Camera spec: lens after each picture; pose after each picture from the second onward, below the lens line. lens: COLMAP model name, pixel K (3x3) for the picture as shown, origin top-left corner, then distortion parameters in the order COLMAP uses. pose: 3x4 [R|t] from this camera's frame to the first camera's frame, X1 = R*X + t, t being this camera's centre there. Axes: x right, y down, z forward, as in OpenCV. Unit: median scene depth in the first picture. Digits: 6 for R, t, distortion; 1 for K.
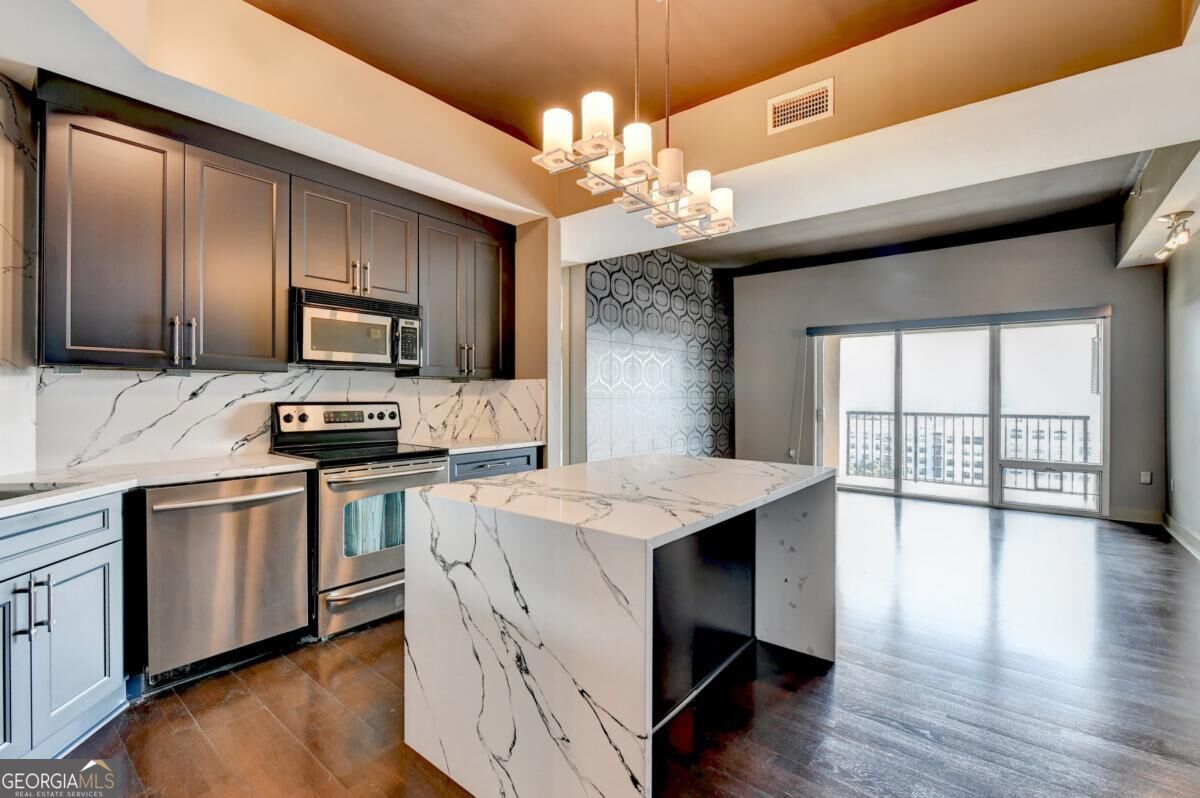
lens RADIAL K [[528.3, 0, 611.6], [0, 528.3, 394.1], [0, 0, 1]] dist [-0.000857, -0.000961]
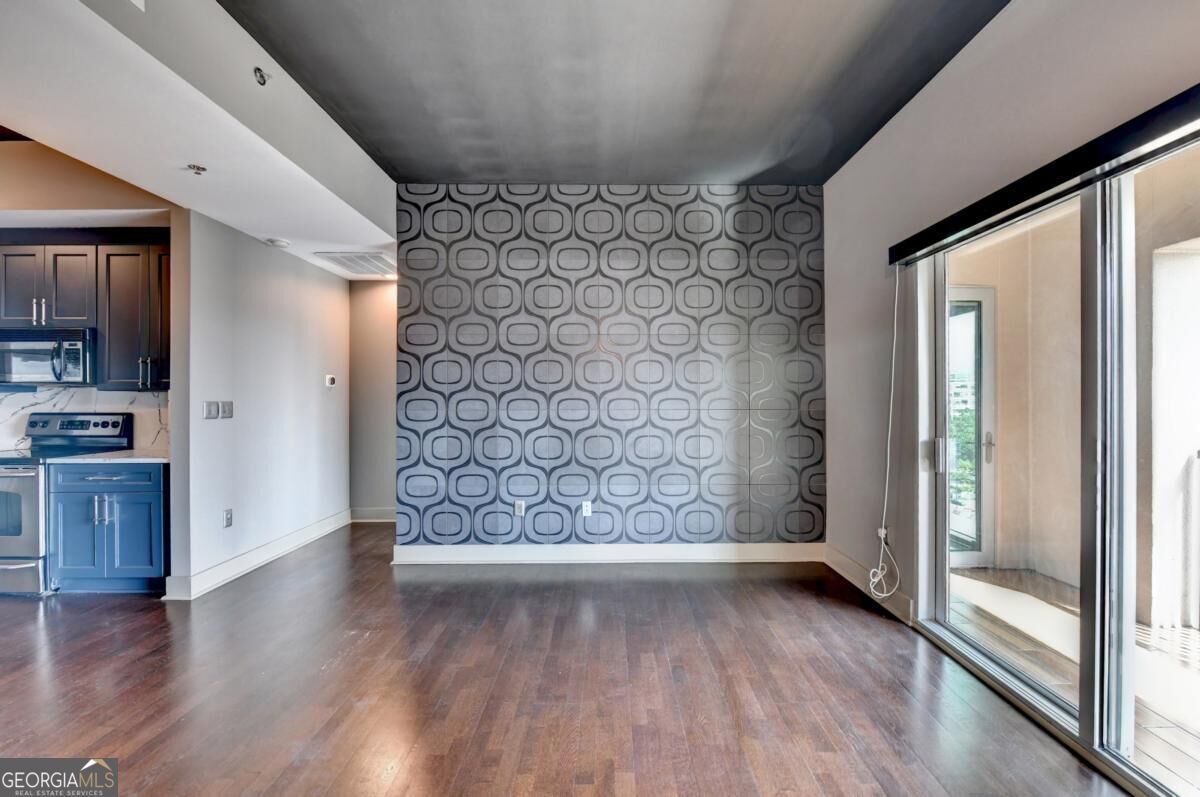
lens RADIAL K [[487.4, 0, 606.5], [0, 487.4, 401.1], [0, 0, 1]] dist [-0.010356, 0.001512]
pose [[0.623213, -0.003880, -0.782042, 1.013931], [0.006110, 0.999981, -0.000092, -0.004492], [0.782028, -0.004721, 0.623225, 1.101516]]
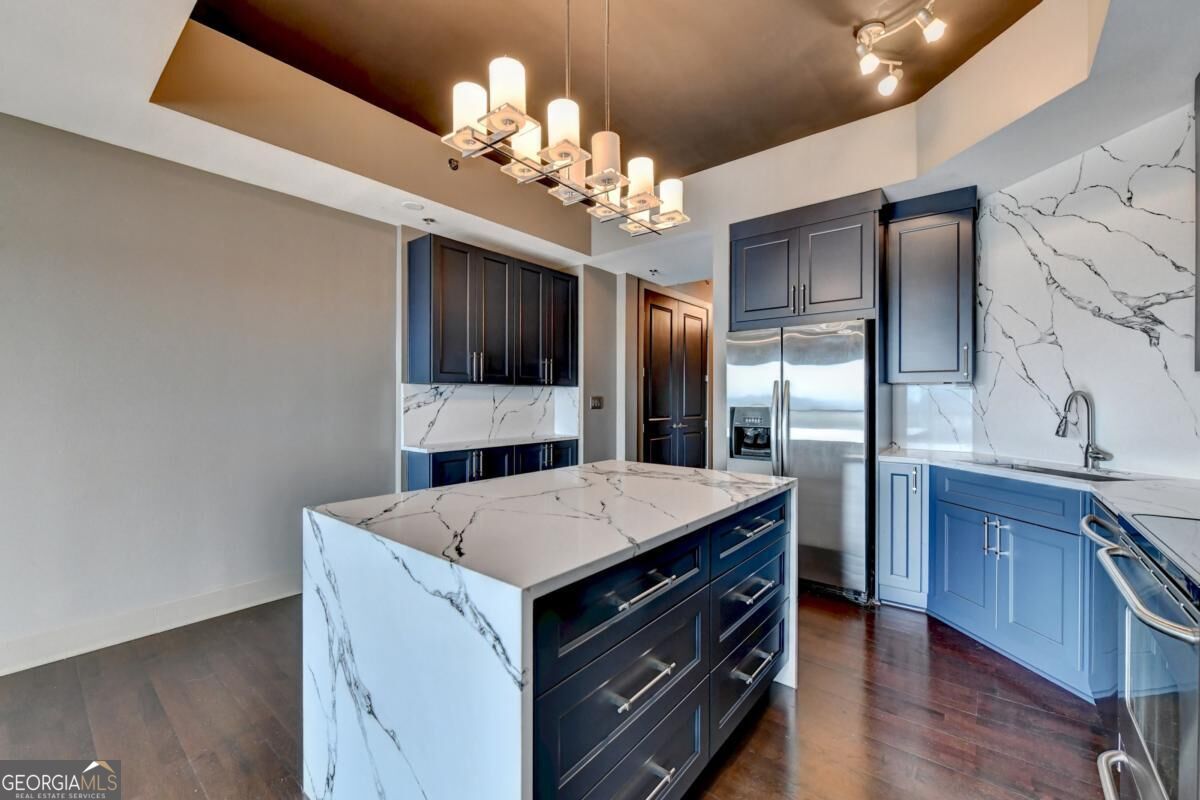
lens RADIAL K [[481.6, 0, 605.8], [0, 481.6, 398.7], [0, 0, 1]] dist [-0.007087, -0.001837]
pose [[-0.999801, -0.000215, 0.019947, 0.015949], [-0.000319, 0.999986, -0.005231, -0.000970], [-0.019946, -0.005237, -0.999787, 1.079821]]
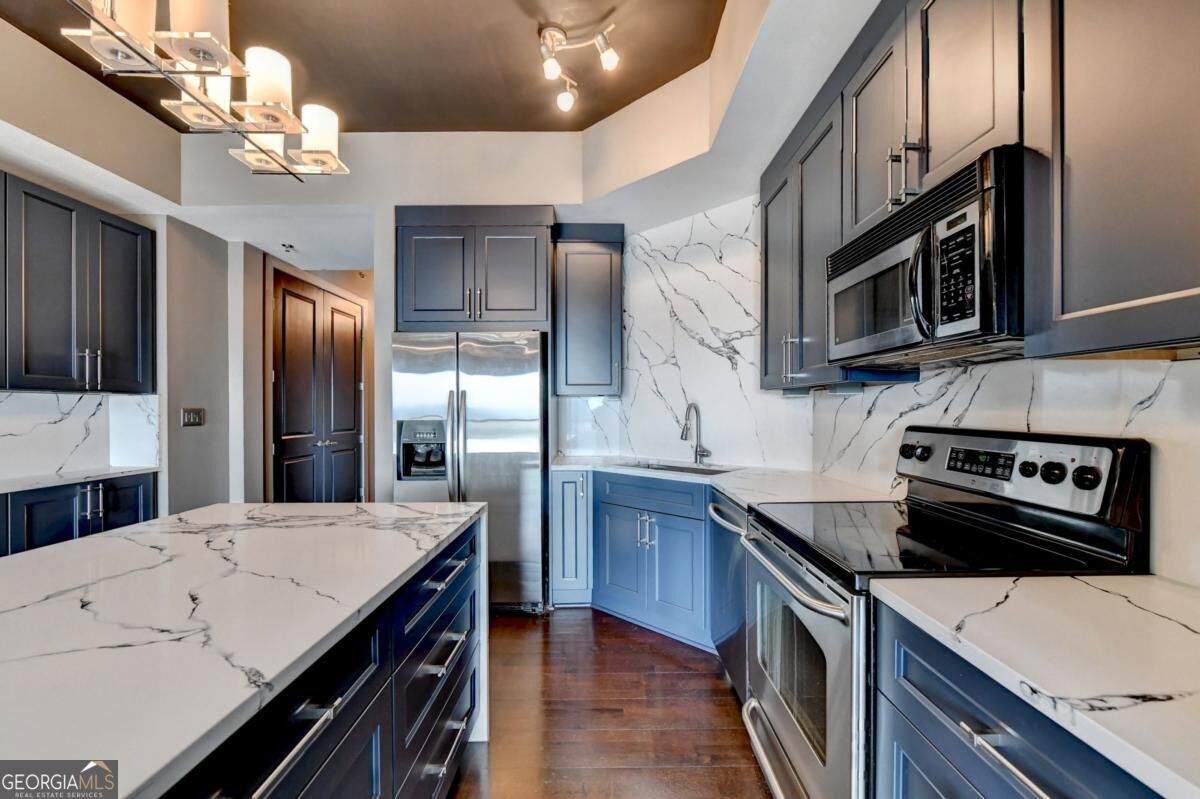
lens RADIAL K [[481.6, 0, 607.8], [0, 481.6, 409.8], [0, 0, 1]] dist [-0.007087, -0.001837]
pose [[-0.784971, 0.006346, -0.619500, 0.011547], [0.007772, 0.999970, 0.000395, -0.005213], [0.619483, -0.004504, -0.784997, 0.977553]]
